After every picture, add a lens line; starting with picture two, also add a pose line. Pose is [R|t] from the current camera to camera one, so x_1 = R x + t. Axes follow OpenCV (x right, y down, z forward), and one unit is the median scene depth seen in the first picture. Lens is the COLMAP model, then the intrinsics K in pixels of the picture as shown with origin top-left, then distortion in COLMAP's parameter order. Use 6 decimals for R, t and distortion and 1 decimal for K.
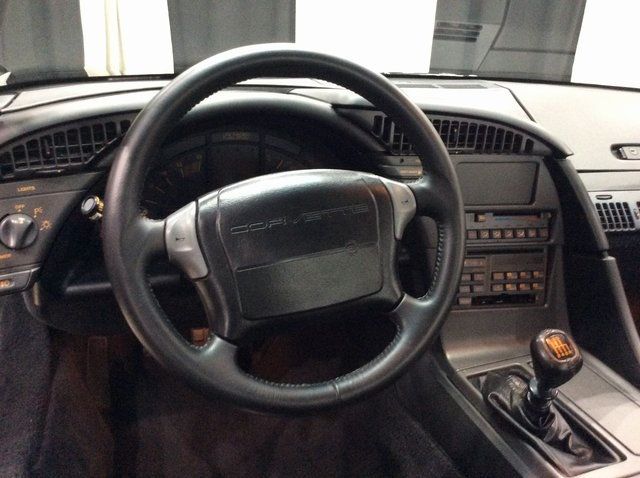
lens RADIAL K [[589.2, 0, 323.2], [0, 589.2, 238.6], [0, 0, 1]] dist [0.128234, -0.273298]
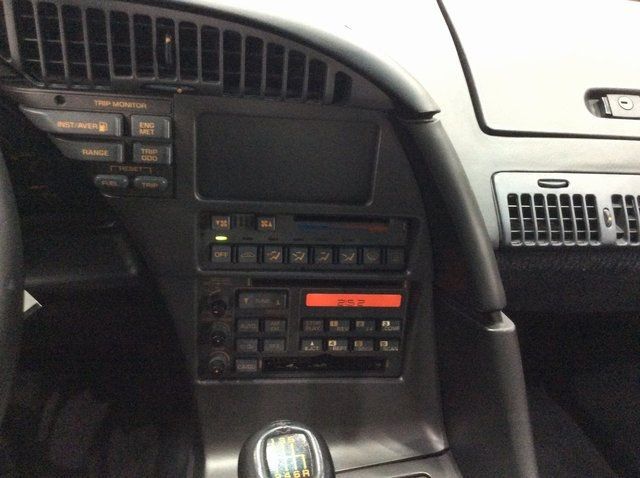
lens RADIAL K [[589.2, 0, 323.2], [0, 589.2, 238.6], [0, 0, 1]] dist [0.128234, -0.273298]
pose [[0.995417, 0.079278, -0.053486, 0.346005], [-0.071470, 0.988297, 0.134765, -0.094849], [0.063544, -0.130324, 0.989433, 0.501399]]
